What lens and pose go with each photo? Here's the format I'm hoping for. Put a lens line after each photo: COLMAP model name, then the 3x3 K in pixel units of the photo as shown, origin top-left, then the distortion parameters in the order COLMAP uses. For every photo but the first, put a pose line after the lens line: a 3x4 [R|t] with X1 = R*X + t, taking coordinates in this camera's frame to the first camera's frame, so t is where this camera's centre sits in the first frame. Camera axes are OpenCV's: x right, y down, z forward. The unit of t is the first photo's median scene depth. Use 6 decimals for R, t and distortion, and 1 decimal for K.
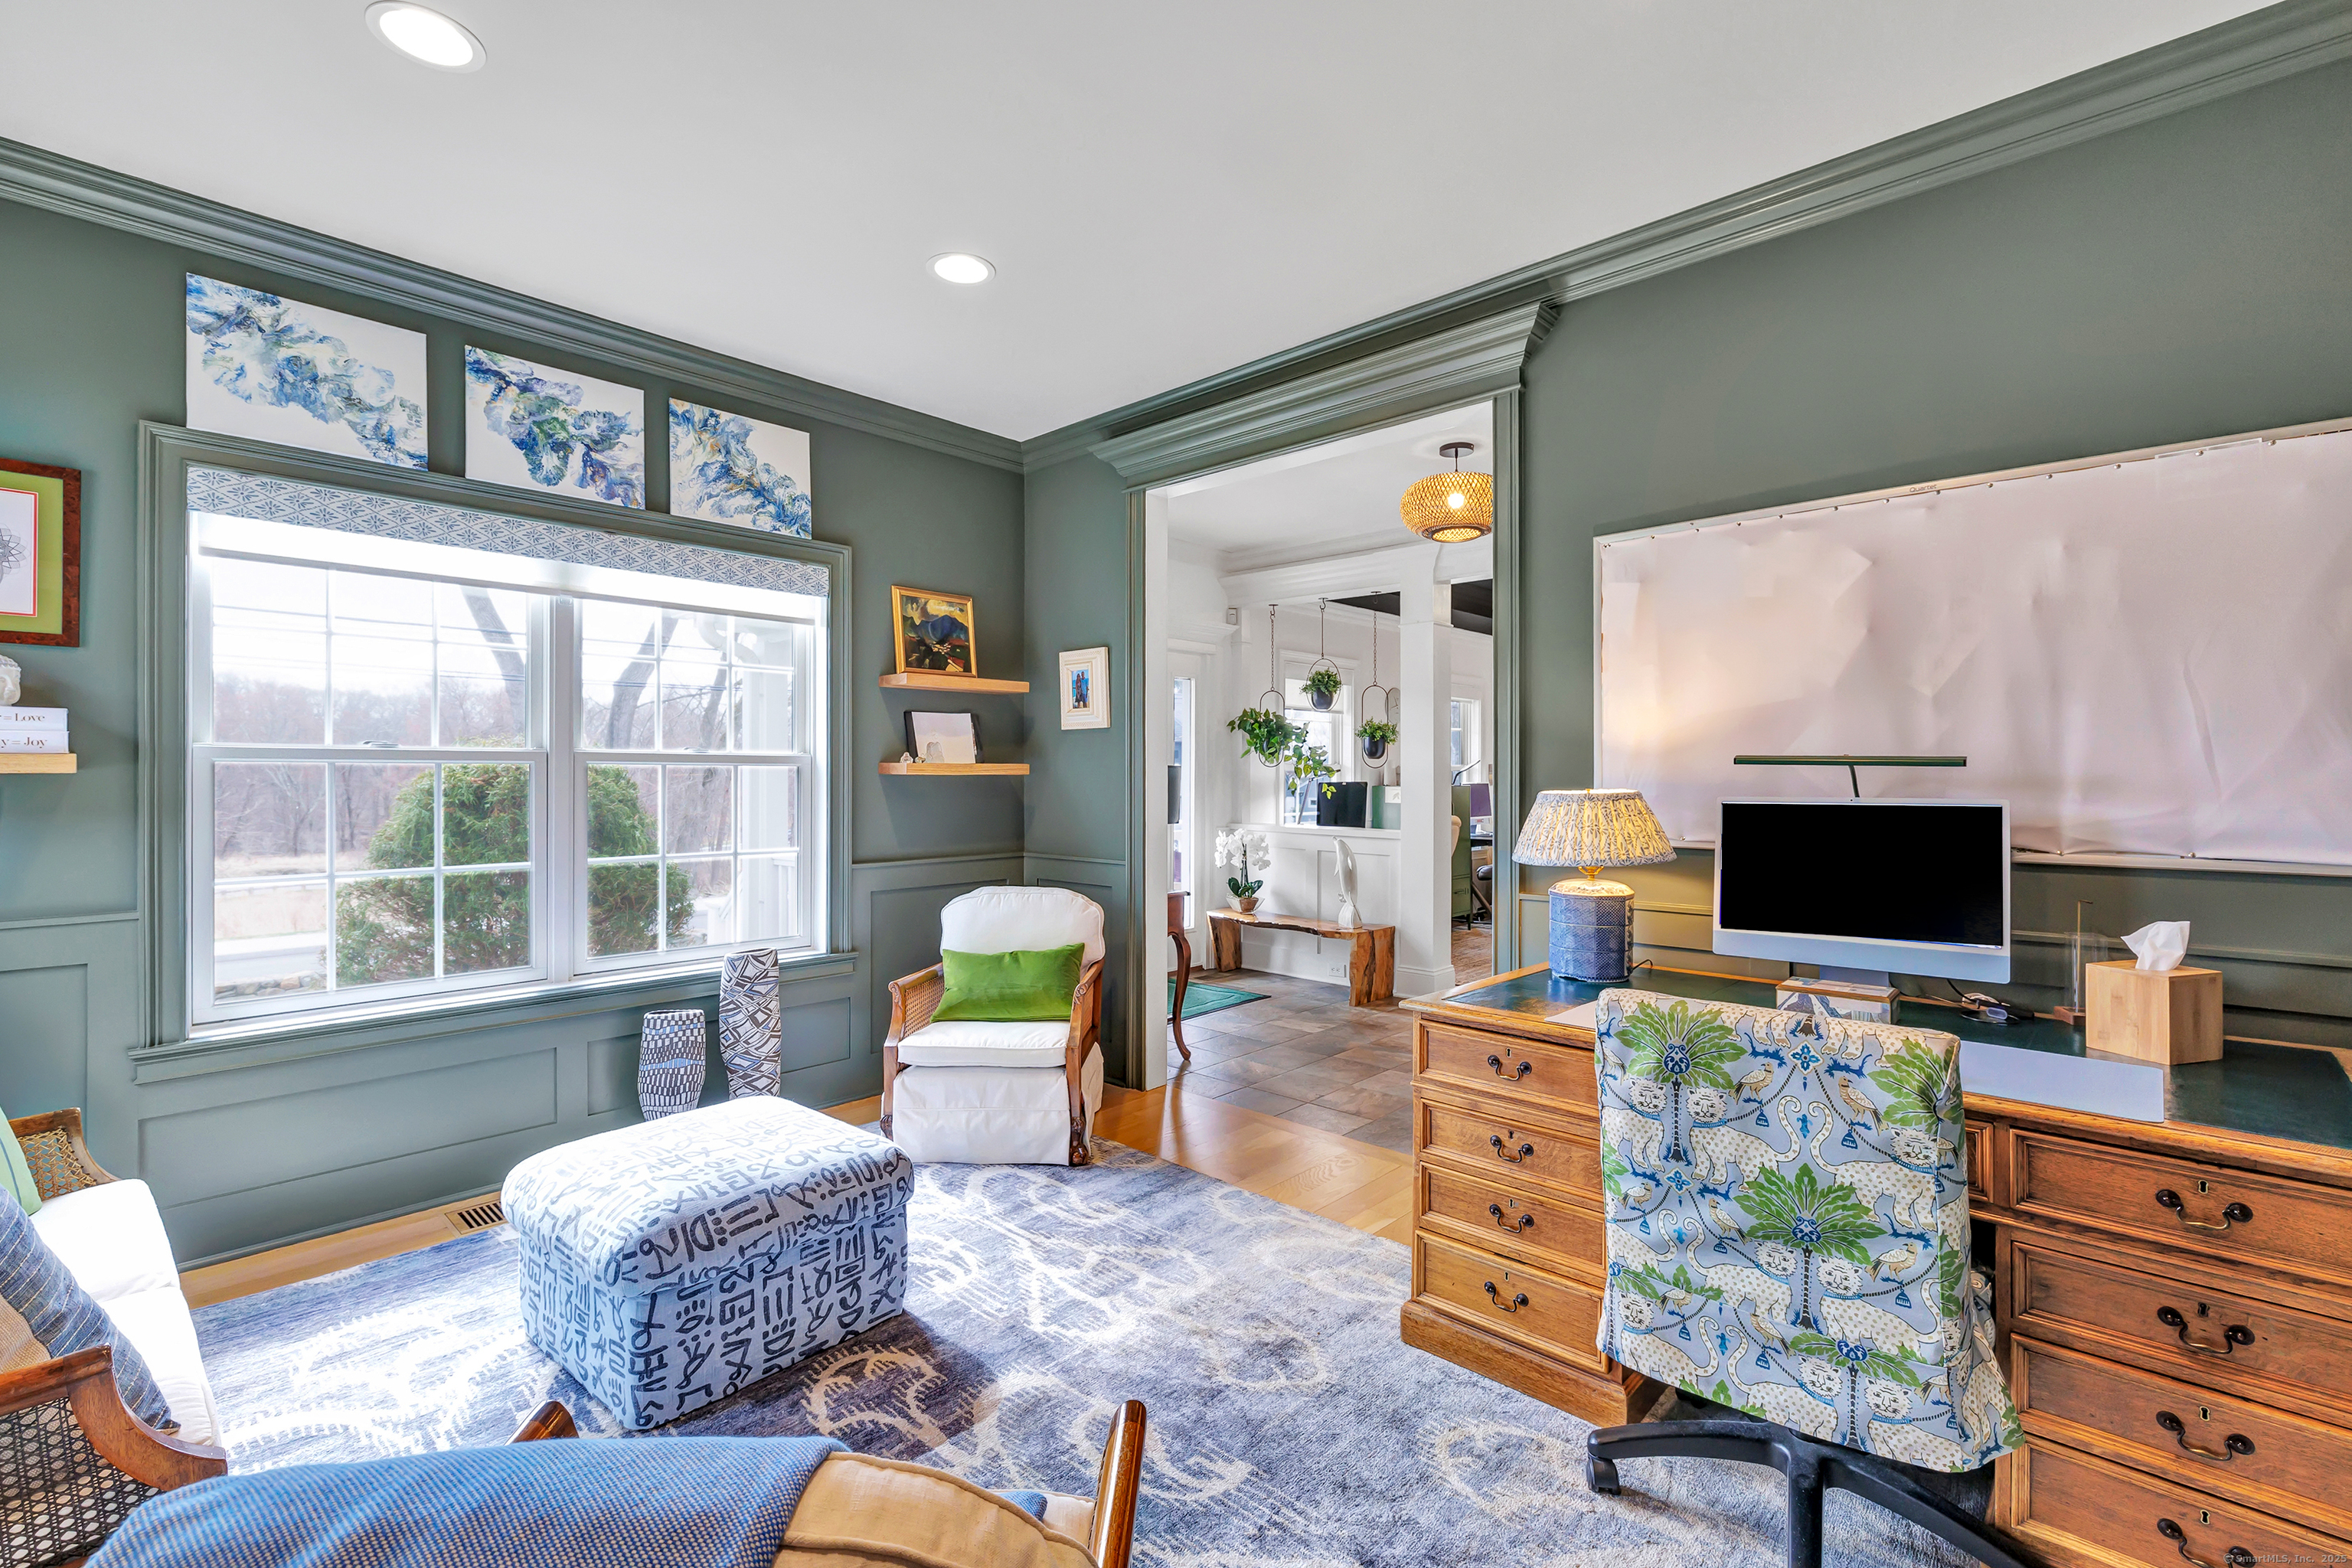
lens RADIAL K [[1018.7, 0, 1174.2], [0, 1018.7, 776.8], [0, 0, 1]] dist [-0.004523, -0.000461]
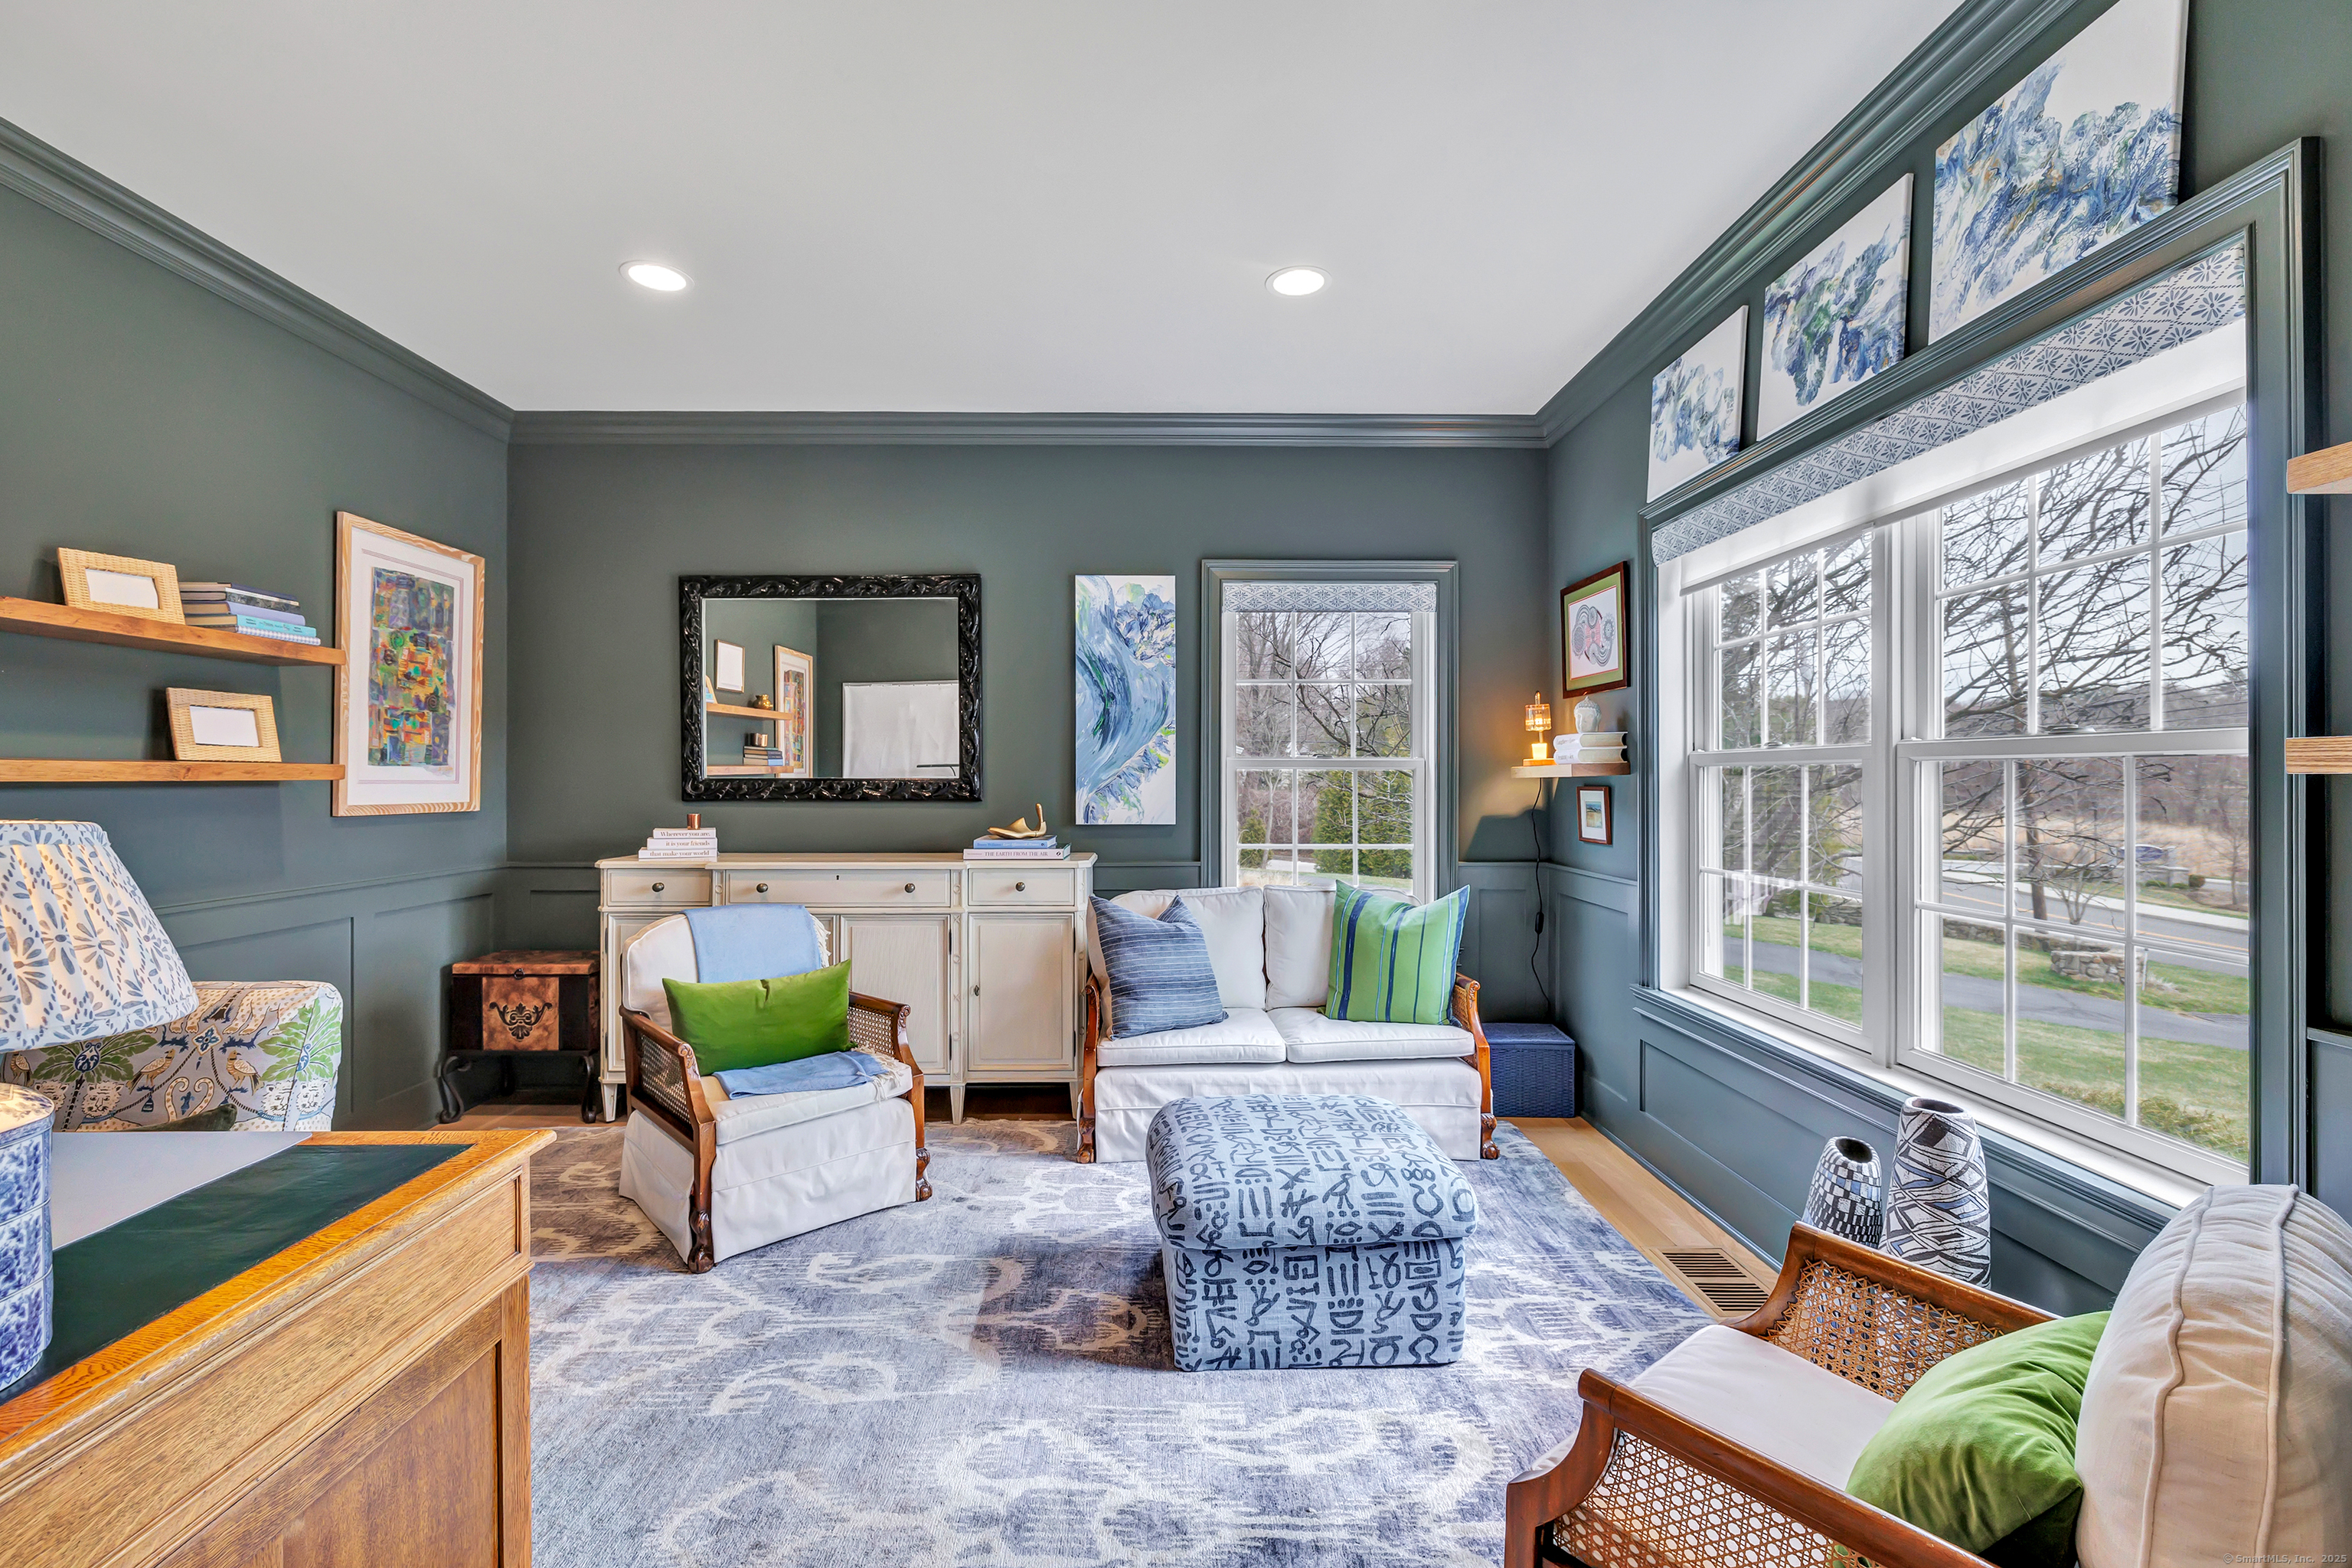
lens RADIAL K [[1018.7, 0, 1174.0], [0, 1018.7, 790.3], [0, 0, 1]] dist [-0.004523, -0.000461]
pose [[-0.714281, 0.006759, -0.699826, 0.269377], [0.001957, 0.999969, 0.007661, 0.001392], [0.699856, 0.004103, -0.714272, 1.200689]]
